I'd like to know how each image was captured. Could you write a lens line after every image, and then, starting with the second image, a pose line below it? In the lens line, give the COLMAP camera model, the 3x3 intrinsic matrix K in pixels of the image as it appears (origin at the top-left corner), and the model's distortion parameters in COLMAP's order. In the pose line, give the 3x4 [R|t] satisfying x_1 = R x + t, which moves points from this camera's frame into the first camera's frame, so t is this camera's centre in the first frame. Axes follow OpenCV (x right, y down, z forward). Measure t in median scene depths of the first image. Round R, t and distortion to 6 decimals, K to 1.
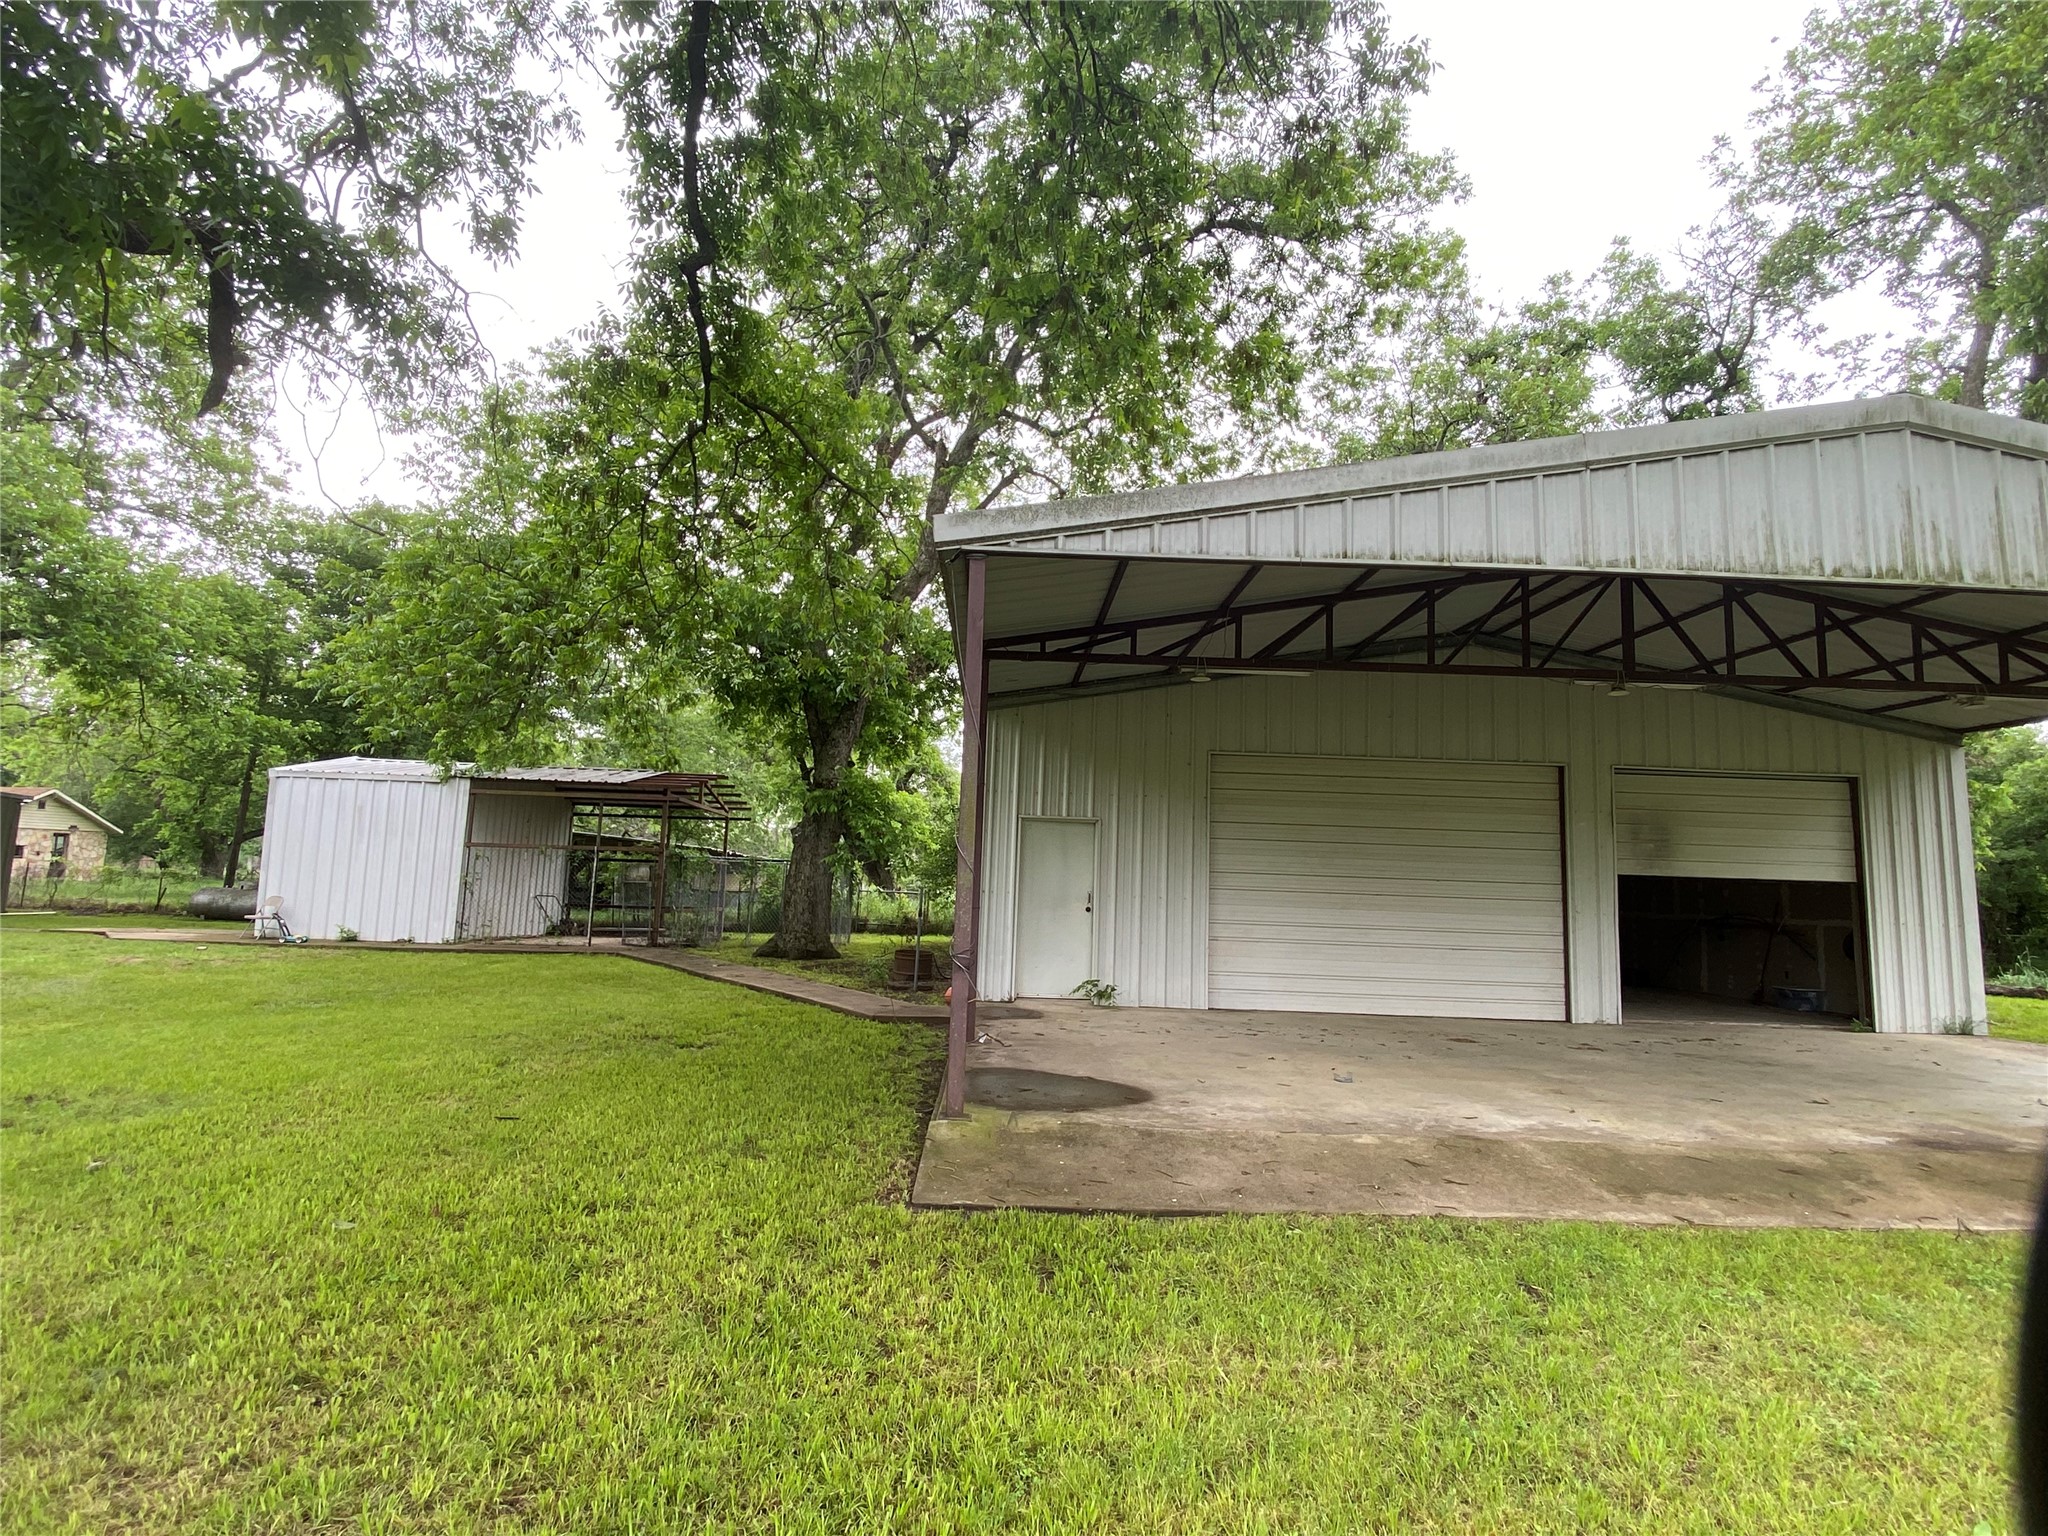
lens RADIAL K [[1014.5, 0, 1002.3], [0, 1014.5, 755.7], [0, 0, 1]] dist [-0.002939, -0.011524]
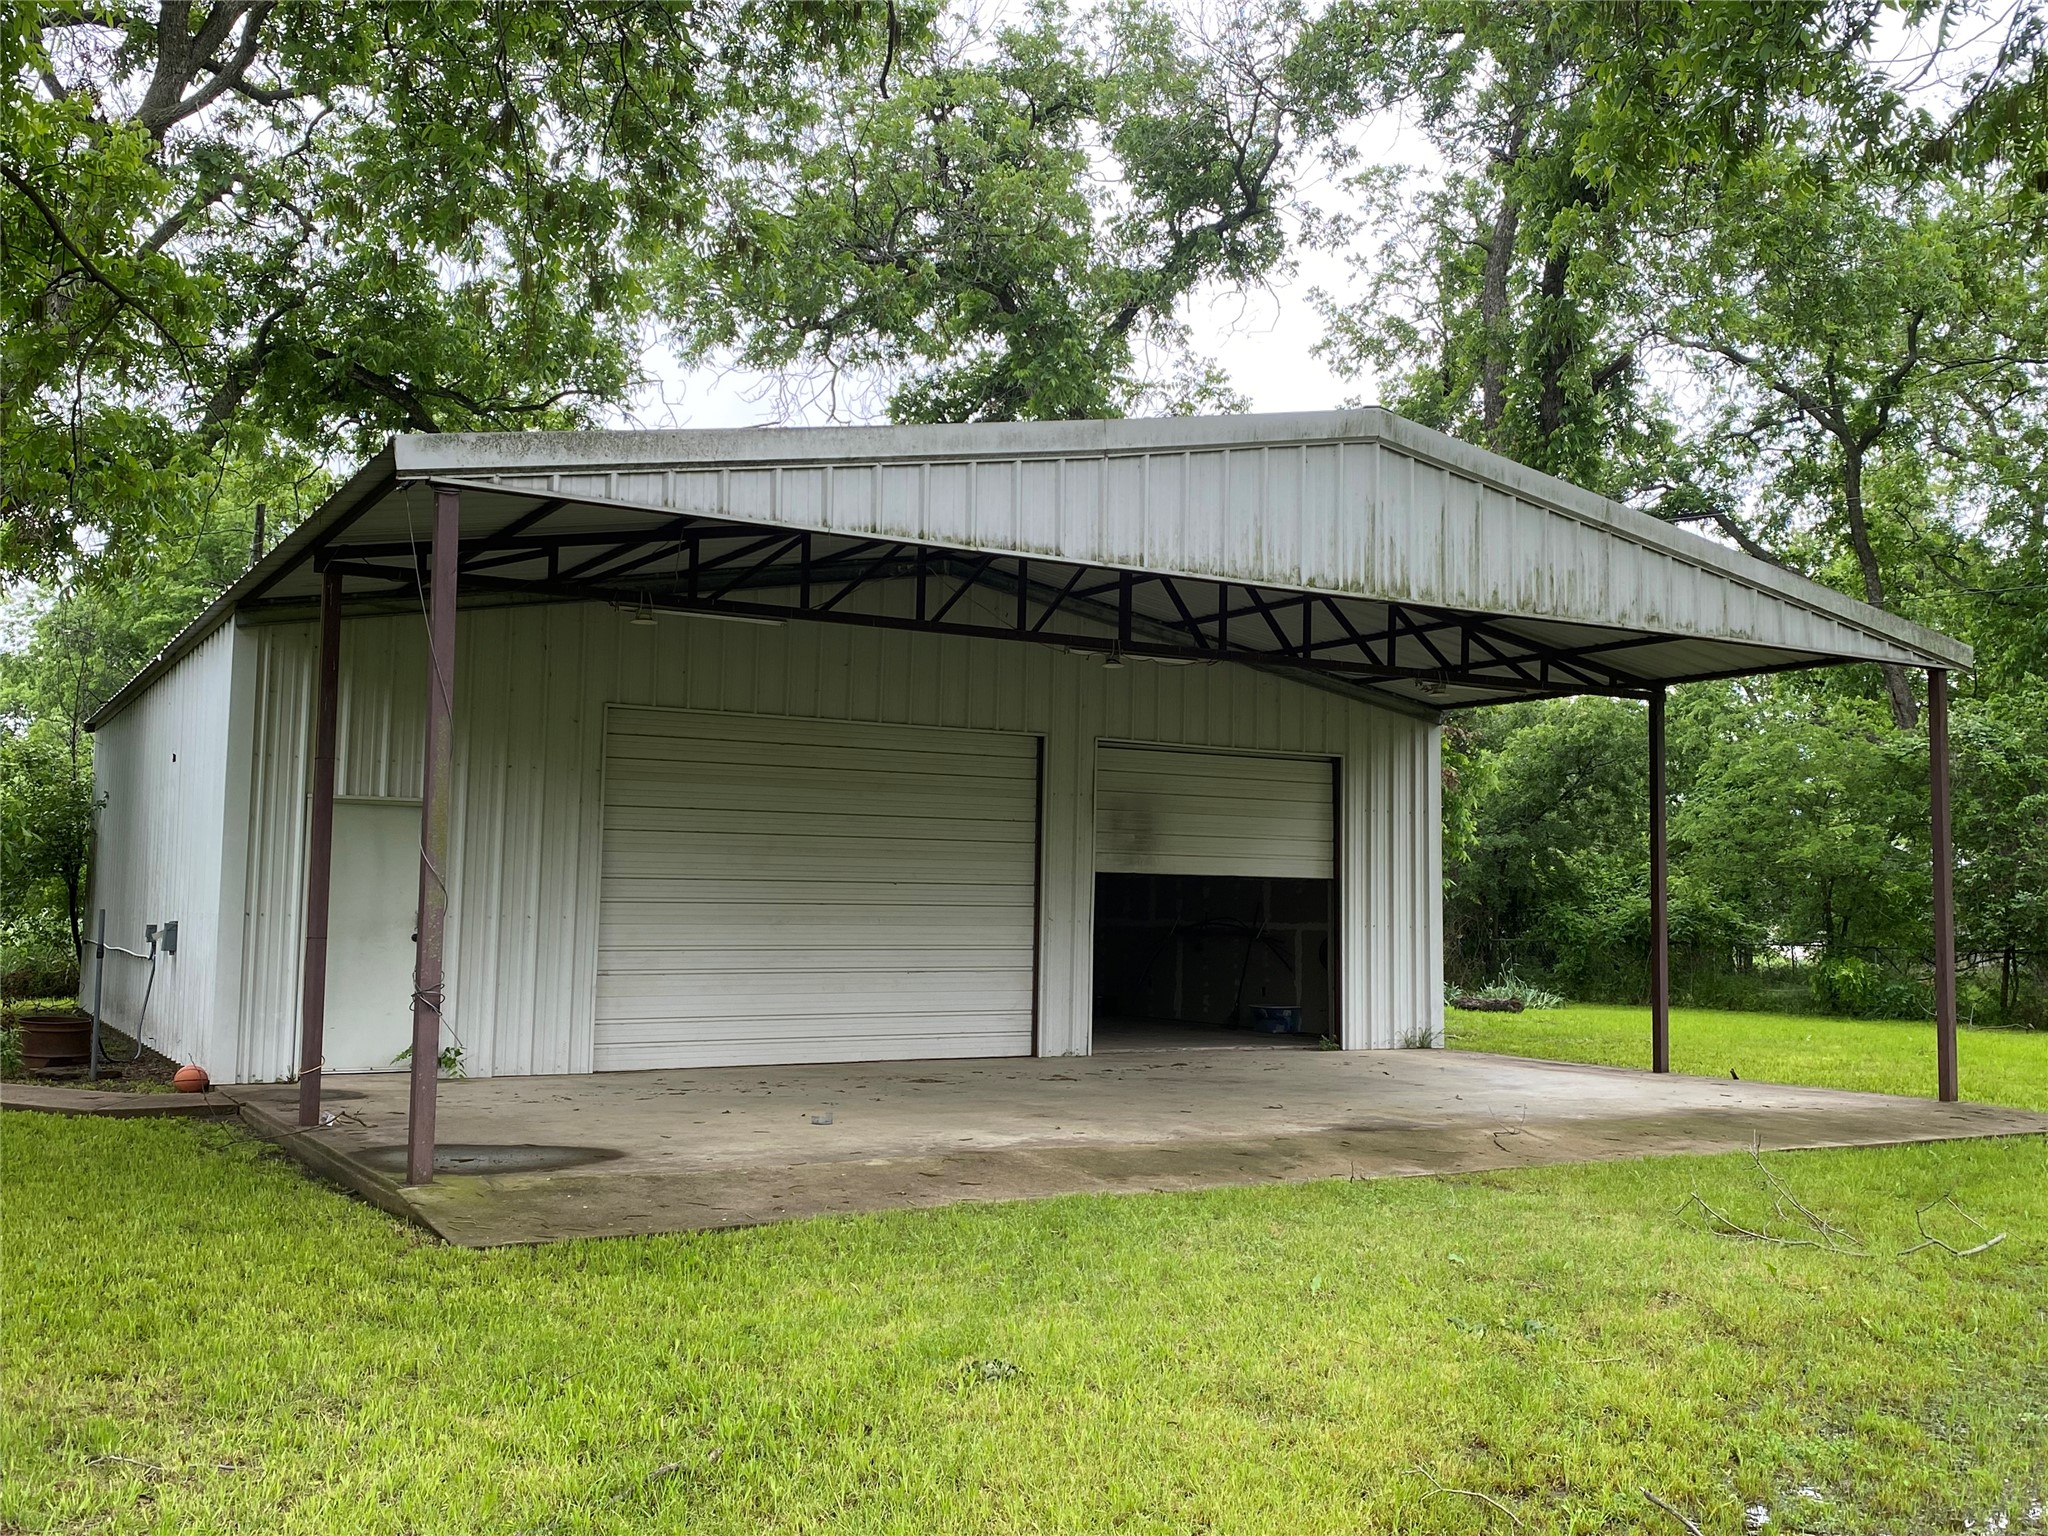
lens RADIAL K [[1917.2, 0, 1025.4], [0, 1917.2, 763.0], [0, 0, 1]] dist [0.005830, 0.000000]
pose [[0.866225, 0.016150, 0.499393, -0.205087], [-0.047002, 0.997679, 0.049263, -0.042724], [-0.497439, -0.066146, 0.864974, -0.289262]]
